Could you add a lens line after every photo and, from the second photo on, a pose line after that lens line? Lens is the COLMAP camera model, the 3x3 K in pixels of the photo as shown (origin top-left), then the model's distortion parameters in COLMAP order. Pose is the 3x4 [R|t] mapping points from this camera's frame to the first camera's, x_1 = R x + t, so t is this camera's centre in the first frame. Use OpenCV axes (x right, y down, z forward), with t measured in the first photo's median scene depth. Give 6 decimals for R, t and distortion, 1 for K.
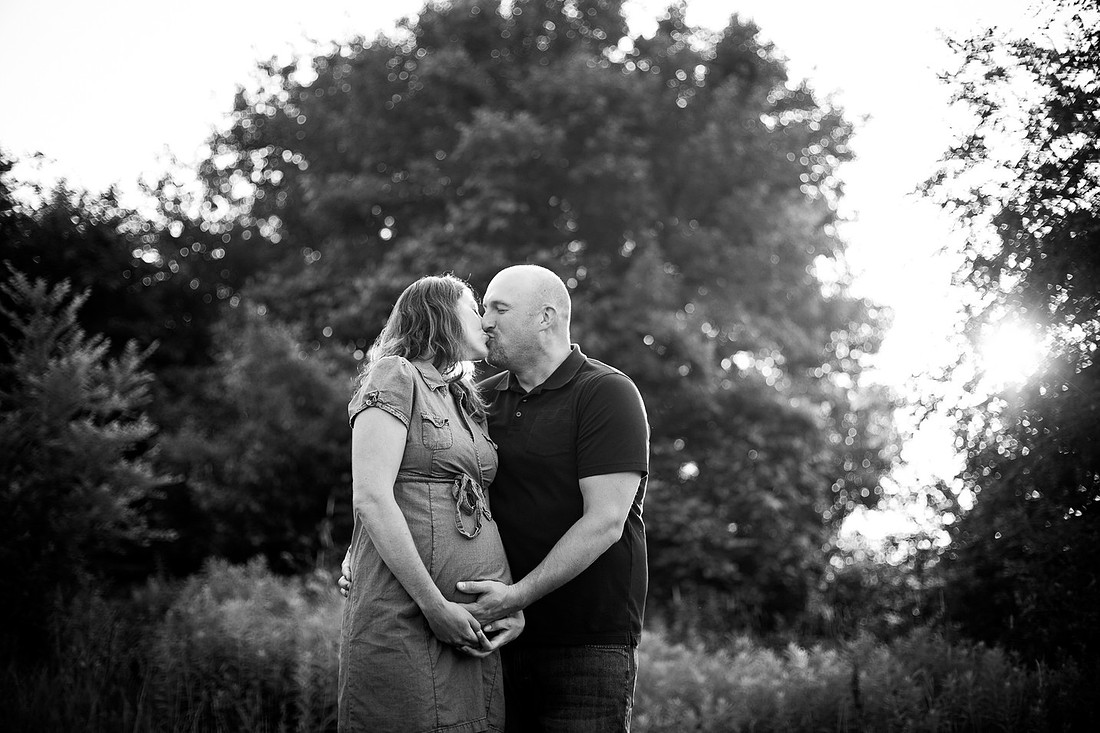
lens RADIAL K [[1542.3, 0, 556.8], [0, 1542.3, 360.1], [0, 0, 1]] dist [-0.098671, 0.000000]
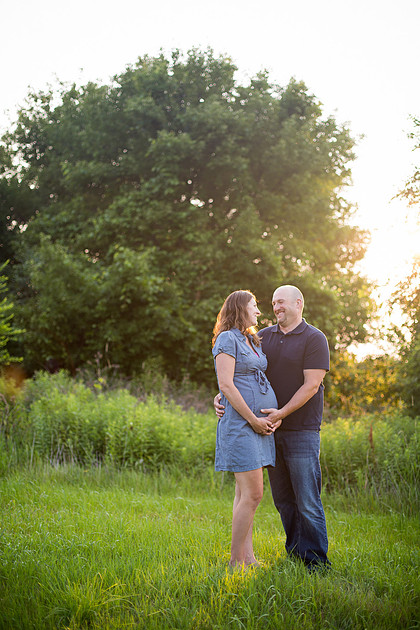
lens RADIAL K [[883.3, 0, 206.3], [0, 883.3, 318.0], [0, 0, 1]] dist [-0.098671, 0.000000]
pose [[0.998885, 0.008696, 0.046396, -0.041131], [-0.012665, 0.996219, 0.085947, -0.026379], [-0.045474, -0.086439, 0.995219, -0.094589]]
